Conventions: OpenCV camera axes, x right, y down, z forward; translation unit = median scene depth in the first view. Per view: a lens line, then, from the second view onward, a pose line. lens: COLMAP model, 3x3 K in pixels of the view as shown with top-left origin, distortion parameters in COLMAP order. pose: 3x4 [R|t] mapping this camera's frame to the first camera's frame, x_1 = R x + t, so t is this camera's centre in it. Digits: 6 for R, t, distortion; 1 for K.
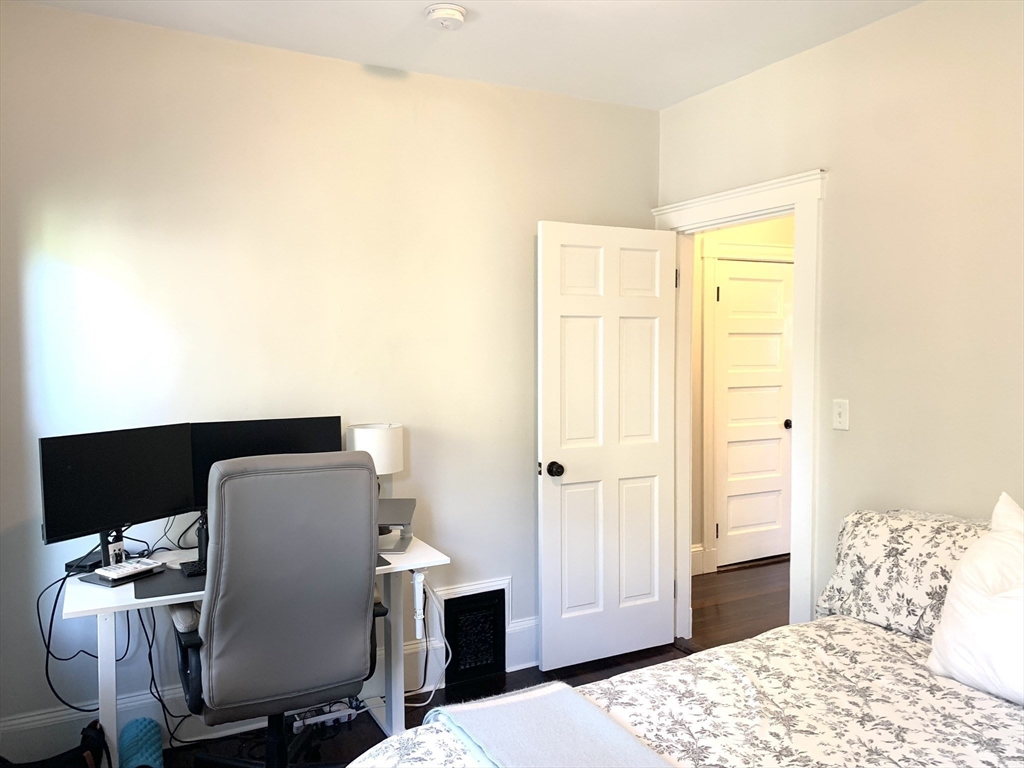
lens RADIAL K [[788.3, 0, 511.8], [0, 788.3, 370.4], [0, 0, 1]] dist [0.044192, -0.007791]
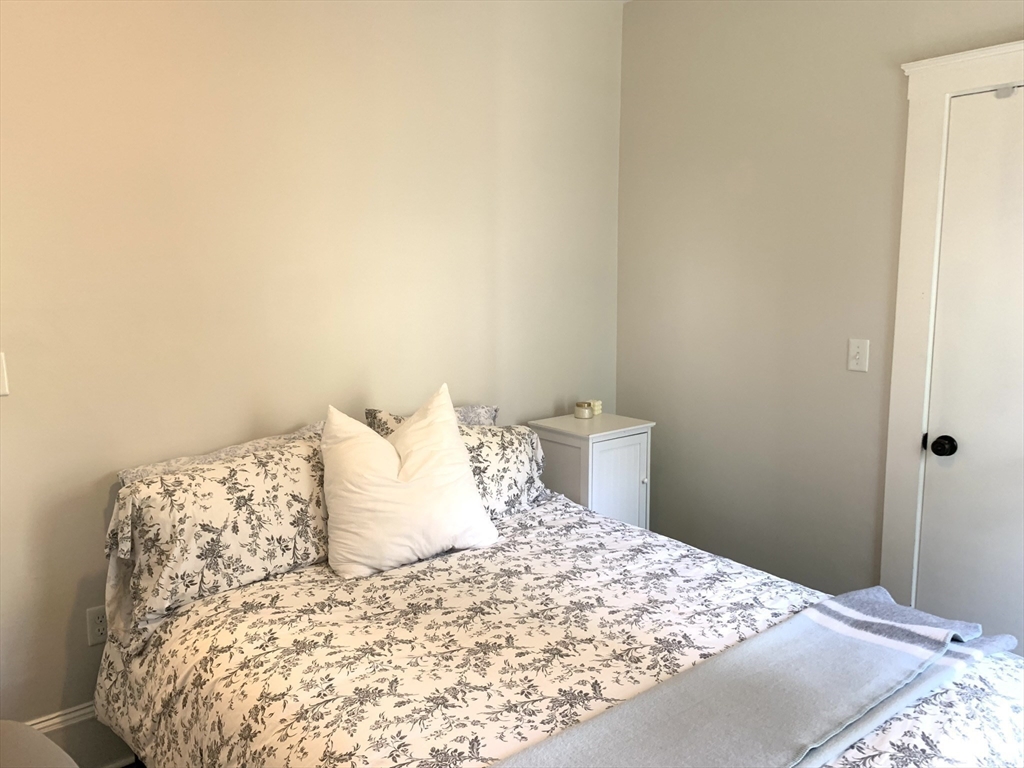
lens RADIAL K [[781.5, 0, 508.1], [0, 781.5, 377.0], [0, 0, 1]] dist [0.054547, -0.067711]
pose [[-0.202021, -0.129162, 0.970827, -0.432803], [0.038742, 0.989436, 0.139700, -0.026063], [-0.978615, 0.065834, -0.194883, 0.859741]]
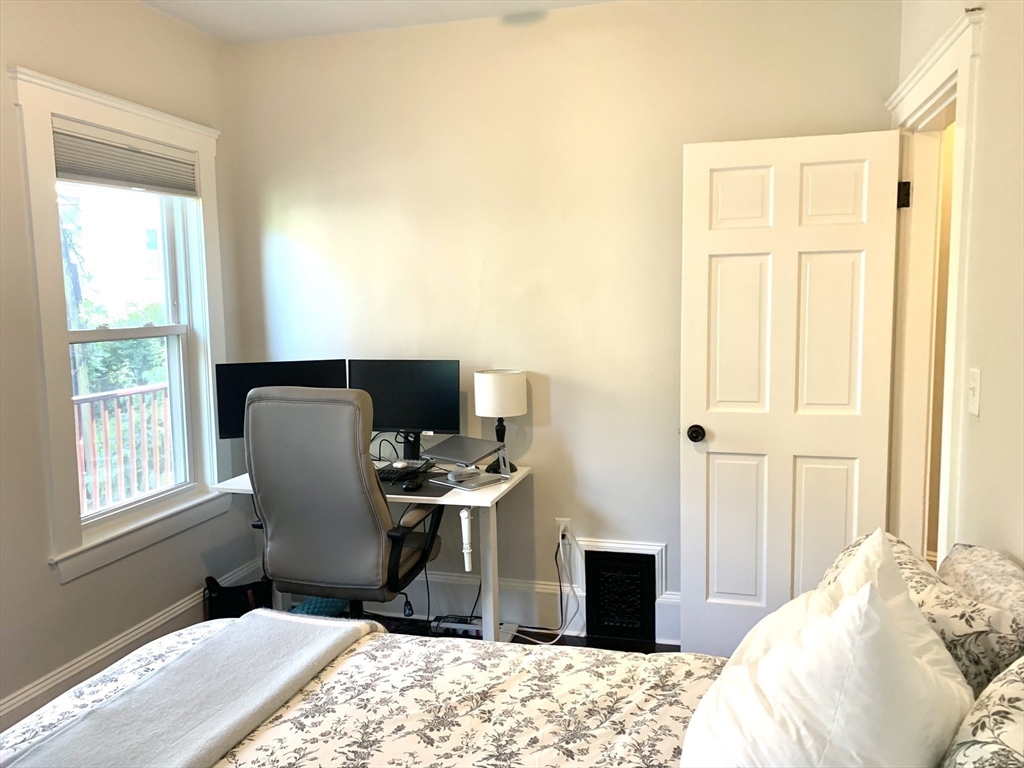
lens RADIAL K [[781.5, 0, 508.1], [0, 781.5, 377.0], [0, 0, 1]] dist [0.054547, -0.067711]
pose [[0.716889, 0.060716, -0.694538, 0.728899], [-0.007589, 0.996821, 0.079308, -0.006132], [0.697146, -0.051584, 0.715071, 0.341466]]
